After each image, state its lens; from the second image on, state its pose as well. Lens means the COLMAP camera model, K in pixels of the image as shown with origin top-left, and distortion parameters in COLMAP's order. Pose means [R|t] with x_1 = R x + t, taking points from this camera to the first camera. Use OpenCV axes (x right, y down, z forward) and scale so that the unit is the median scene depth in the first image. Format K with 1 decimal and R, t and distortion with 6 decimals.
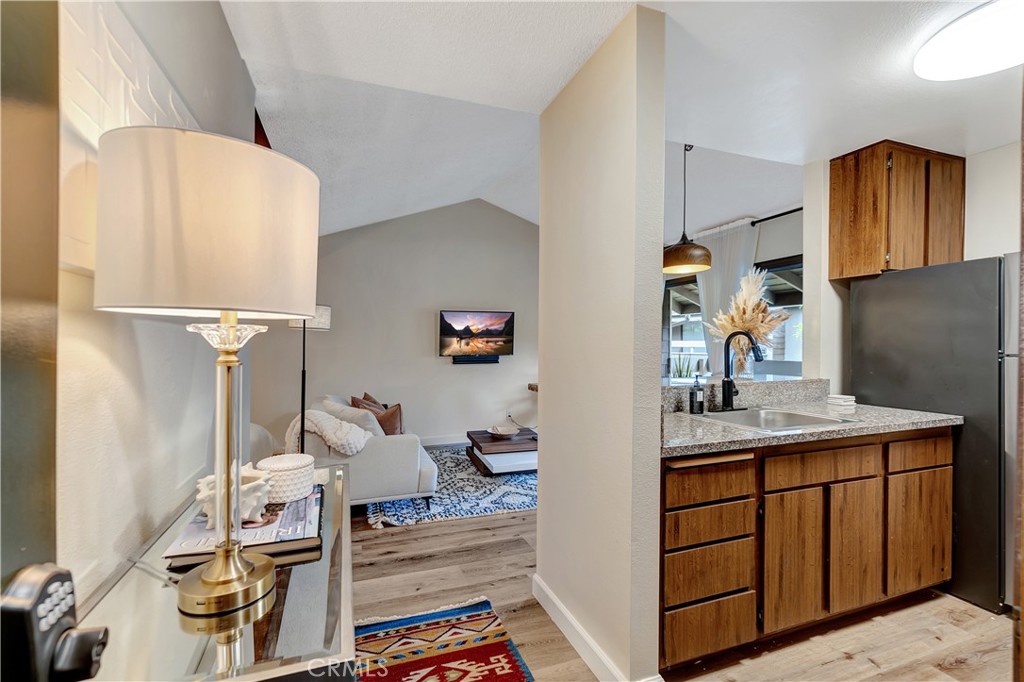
lens RADIAL K [[447.6, 0, 508.5], [0, 447.6, 350.6], [0, 0, 1]] dist [0.002266, 0.001048]
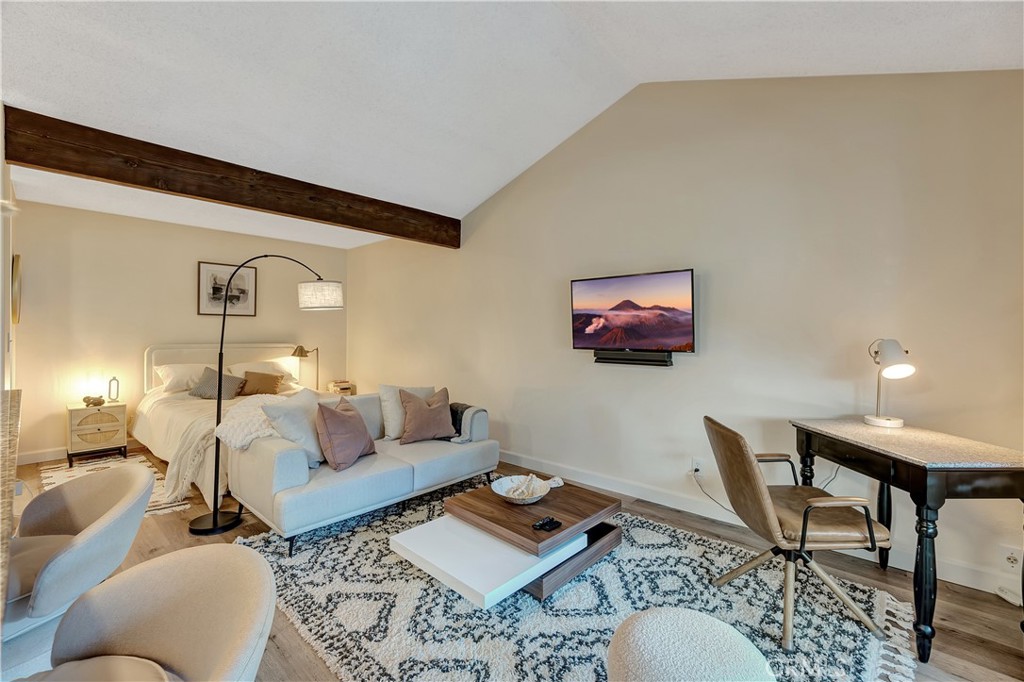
lens RADIAL K [[440.3, 0, 504.0], [0, 440.3, 335.6], [0, 0, 1]] dist [0.000523, 0.000288]
pose [[0.456647, 0.006447, -0.889624, 0.824804], [-0.022848, 0.999729, -0.004483, -0.004463], [0.889354, 0.022373, 0.456671, 1.300772]]
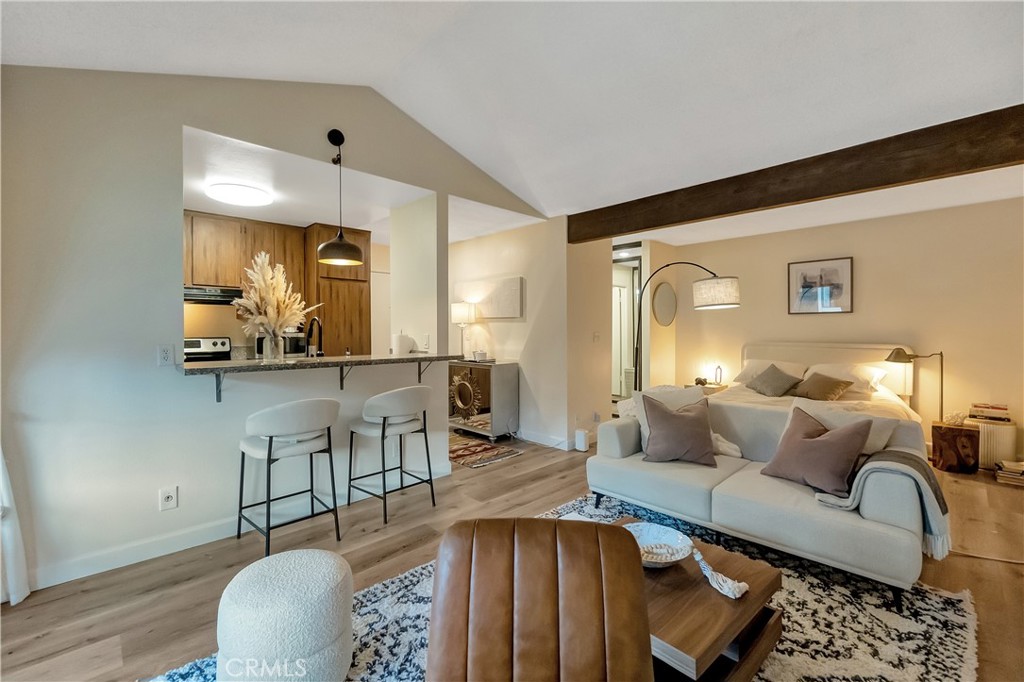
lens RADIAL K [[430.5, 0, 509.0], [0, 430.5, 340.5], [0, 0, 1]] dist [0.001340, 0.000148]
pose [[-0.910637, 0.012099, -0.413030, 0.470910], [-0.006448, 0.999033, 0.043482, -0.032654], [0.413156, 0.042260, -0.909679, 2.307981]]
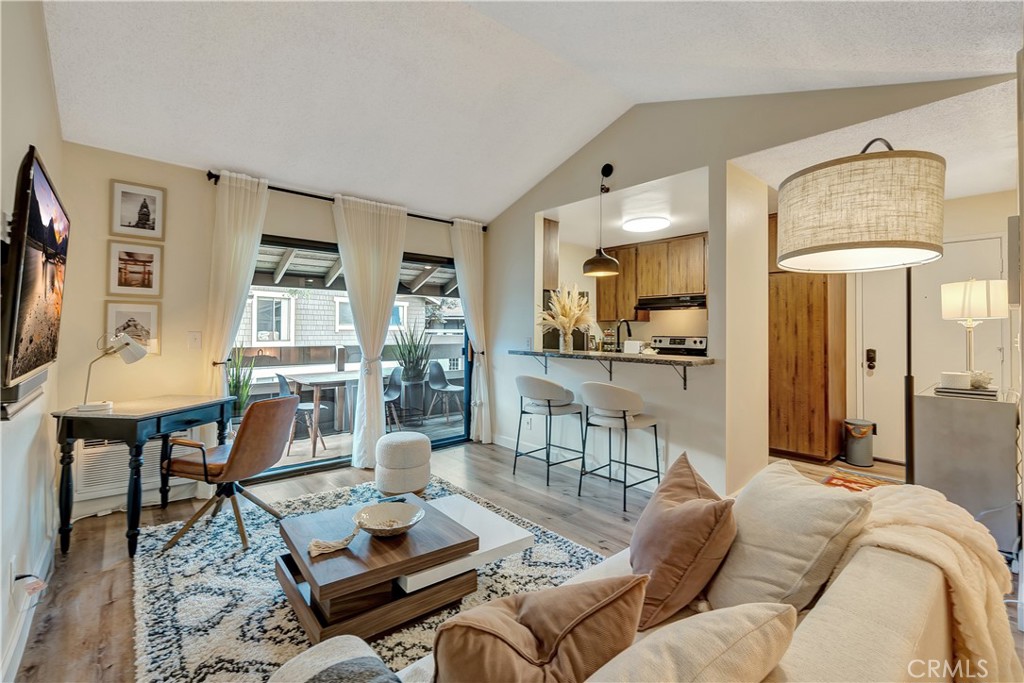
lens RADIAL K [[450.3, 0, 497.8], [0, 450.3, 326.1], [0, 0, 1]] dist [0.001298, 0.000105]
pose [[-0.344241, 0.007393, 0.938852, -0.865073], [0.013158, 0.999909, -0.003049, -0.018671], [-0.938789, 0.011304, -0.344307, 1.877384]]
